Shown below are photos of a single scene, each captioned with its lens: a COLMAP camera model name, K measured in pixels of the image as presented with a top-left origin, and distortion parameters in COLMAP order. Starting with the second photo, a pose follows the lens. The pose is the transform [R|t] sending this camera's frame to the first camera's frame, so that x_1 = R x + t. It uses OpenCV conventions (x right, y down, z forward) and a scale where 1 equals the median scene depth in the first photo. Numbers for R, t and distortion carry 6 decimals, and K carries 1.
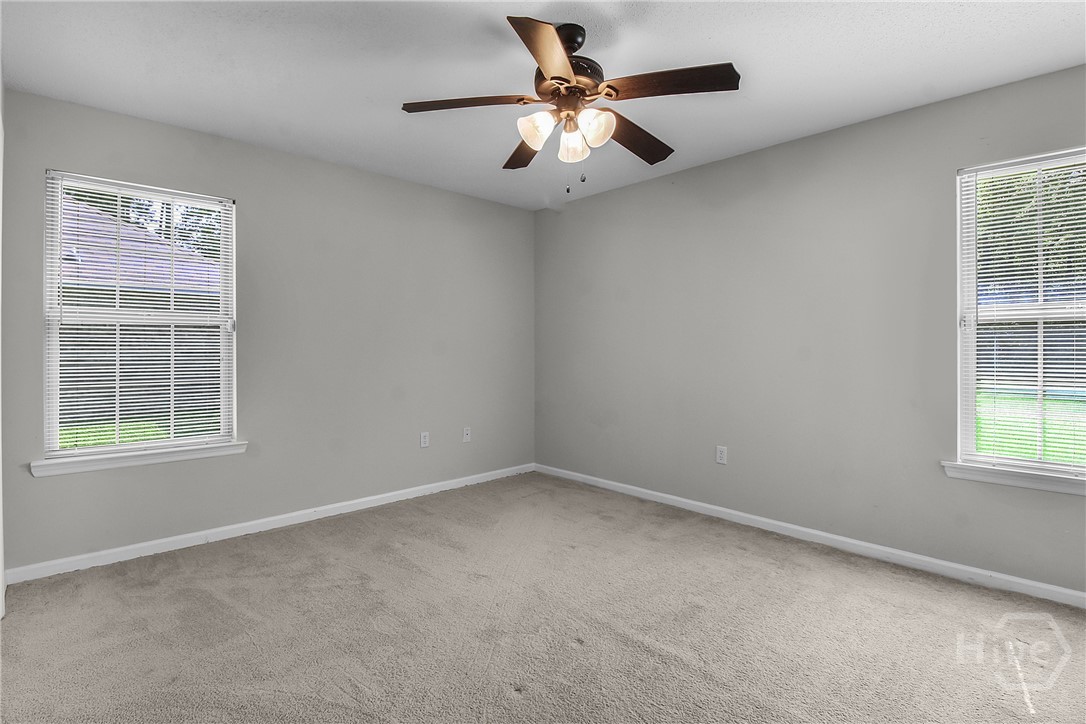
lens RADIAL K [[518.1, 0, 548.5], [0, 518.1, 345.6], [0, 0, 1]] dist [0.010304, -0.017179]
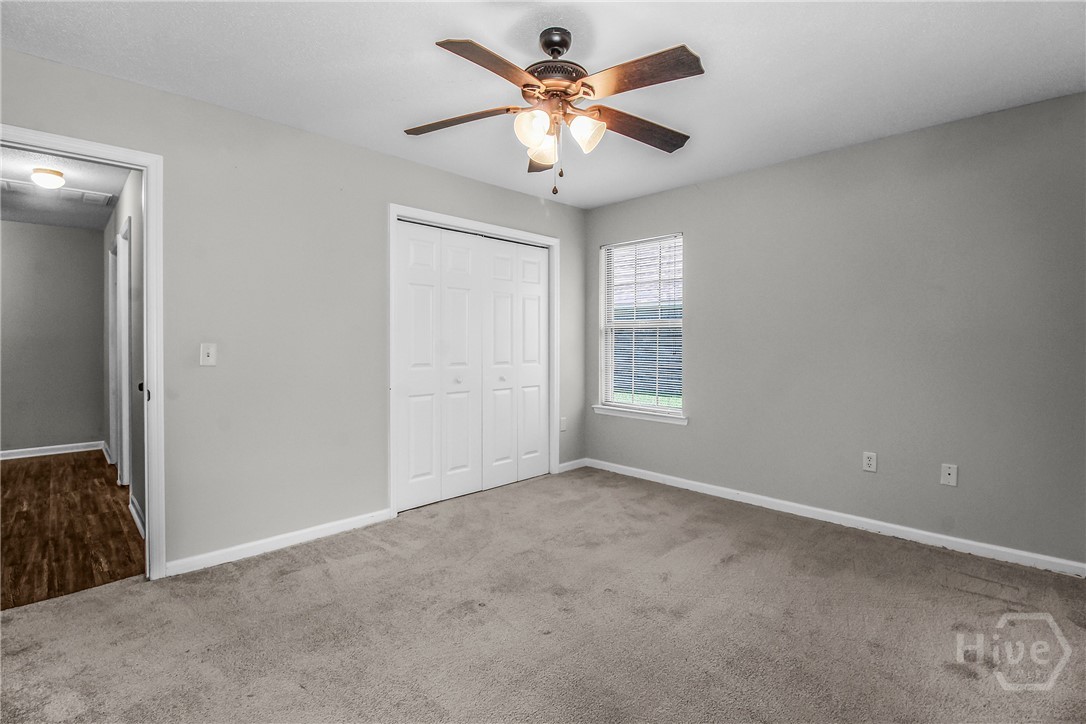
lens RADIAL K [[513.9, 0, 547.0], [0, 513.9, 346.1], [0, 0, 1]] dist [0.011201, -0.018260]
pose [[0.018862, 0.008950, -0.999782, 0.613521], [-0.001321, 0.999959, 0.008926, -0.002013], [0.999821, 0.001152, 0.018873, 0.562084]]
